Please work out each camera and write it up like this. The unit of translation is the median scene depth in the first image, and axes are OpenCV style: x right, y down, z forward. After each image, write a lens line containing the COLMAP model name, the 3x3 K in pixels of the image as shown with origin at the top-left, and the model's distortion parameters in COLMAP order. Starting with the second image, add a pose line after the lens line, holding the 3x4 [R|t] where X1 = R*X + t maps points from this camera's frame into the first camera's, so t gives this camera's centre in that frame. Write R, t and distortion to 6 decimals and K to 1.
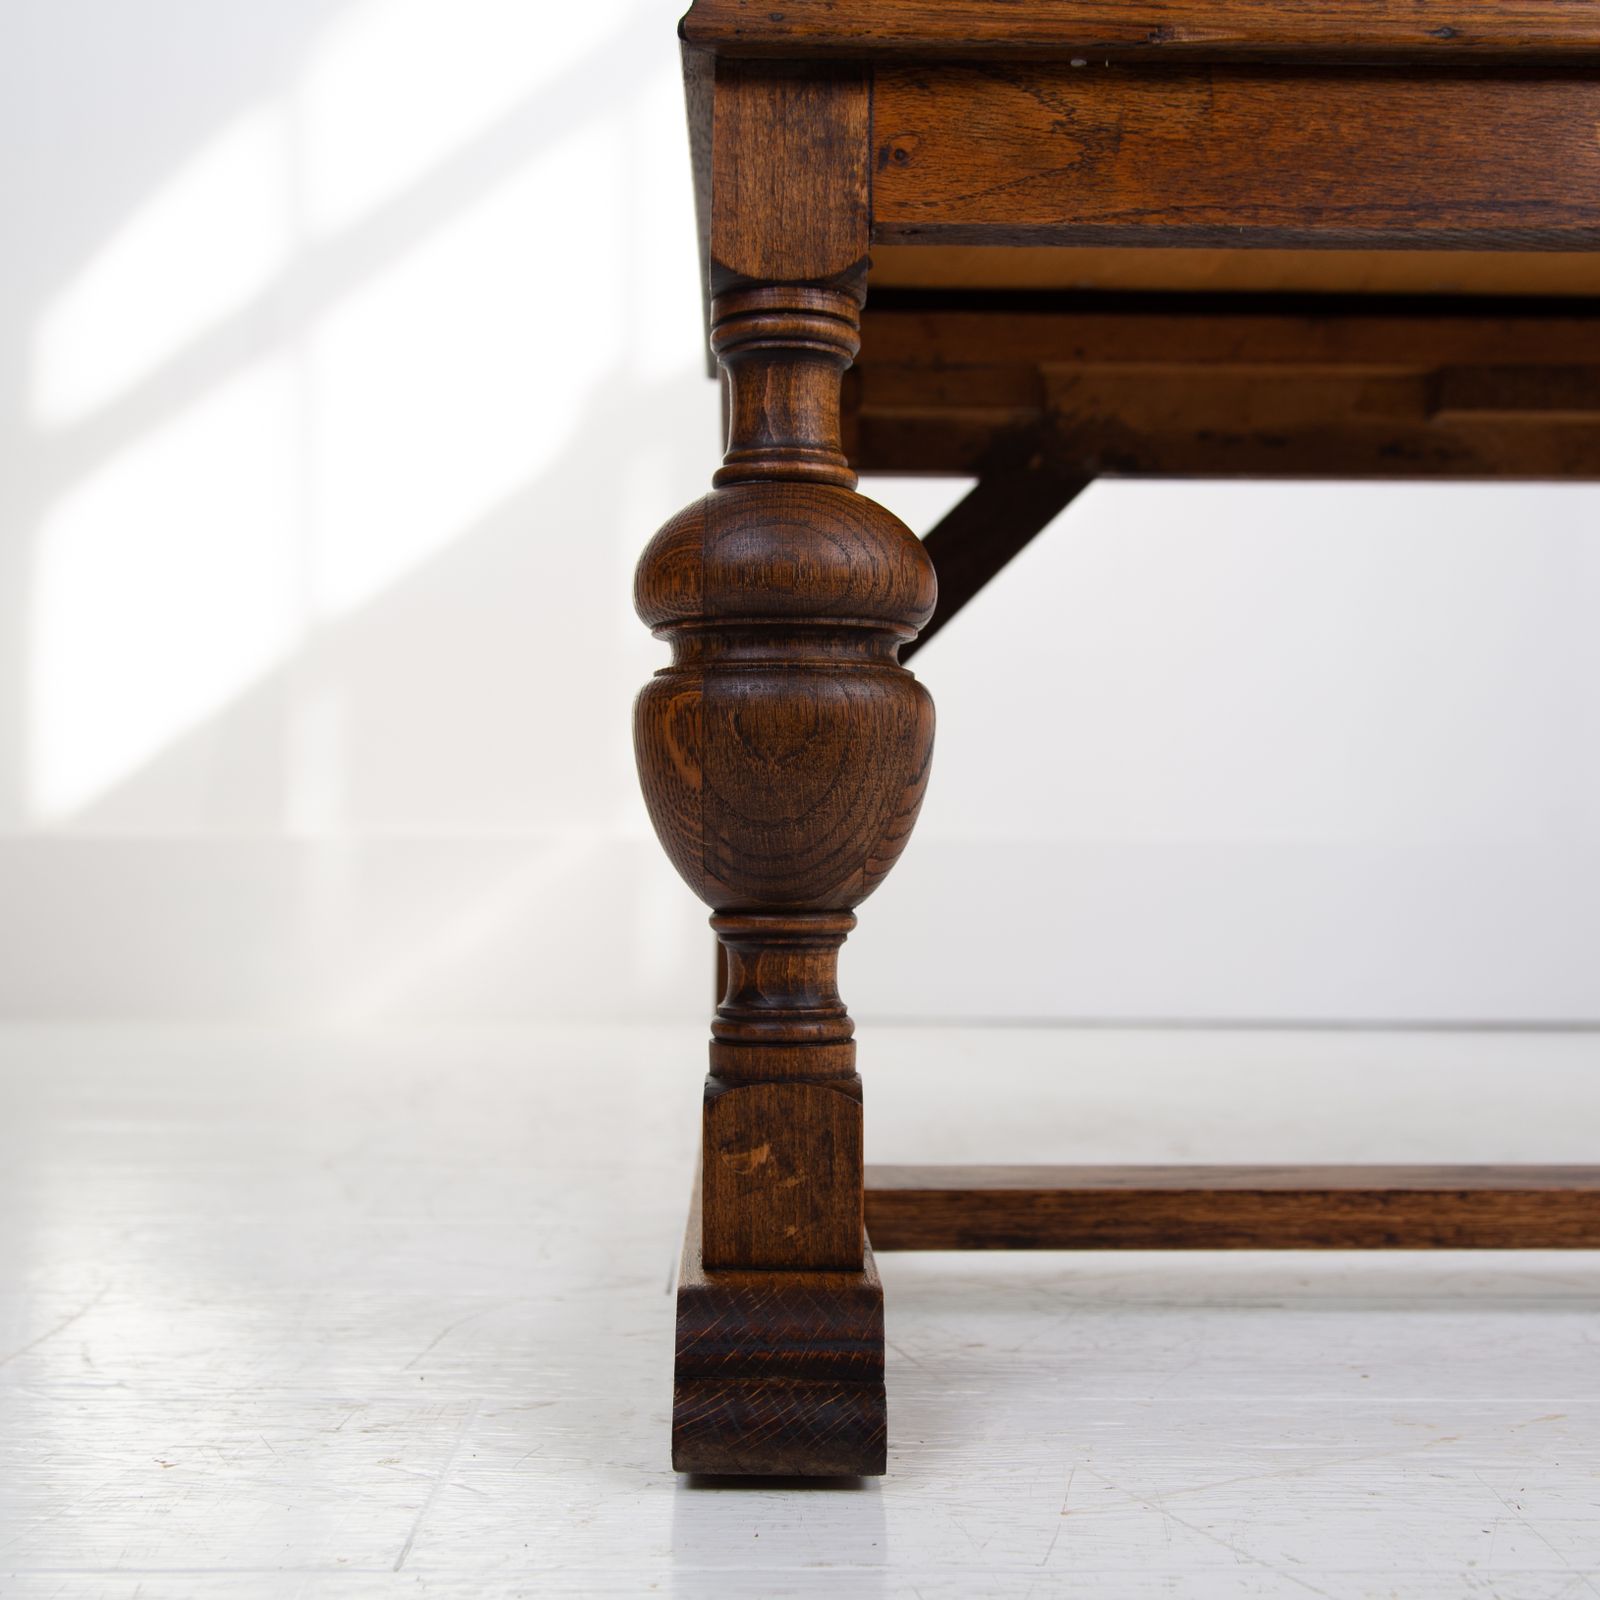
lens RADIAL K [[2146.8, 0, 784.9], [0, 2146.8, 772.9], [0, 0, 1]] dist [-0.027428, 0.021083]
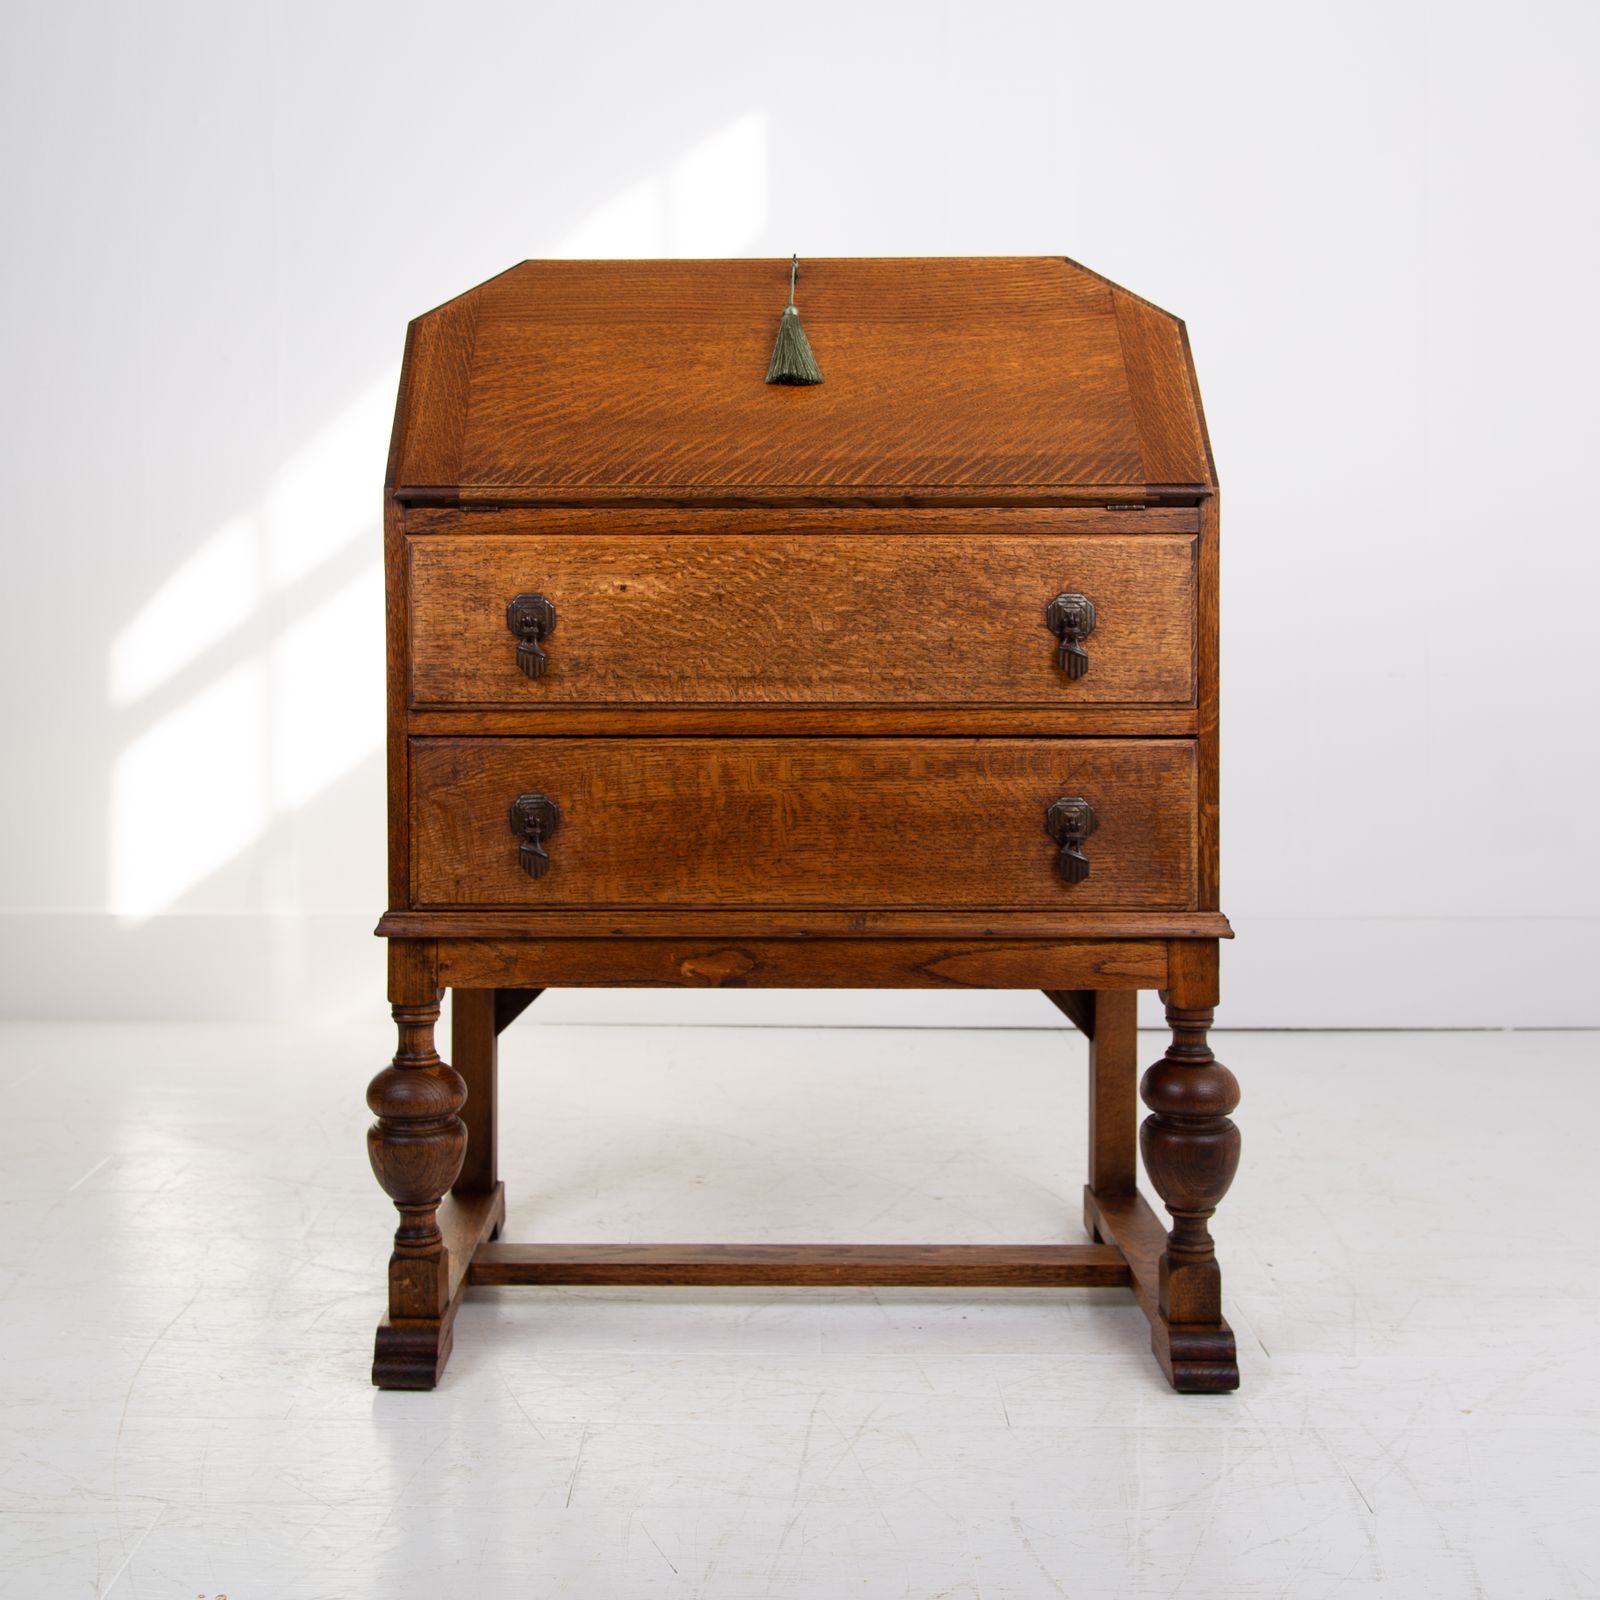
lens RADIAL K [[2080.2, 0, 771.0], [0, 2080.2, 630.3], [0, 0, 1]] dist [0.012182, 0.037946]
pose [[0.999964, -0.007986, 0.002816, 0.522731], [0.007892, 0.999457, 0.031978, -0.871667], [-0.003070, -0.031954, 0.999485, -2.029738]]
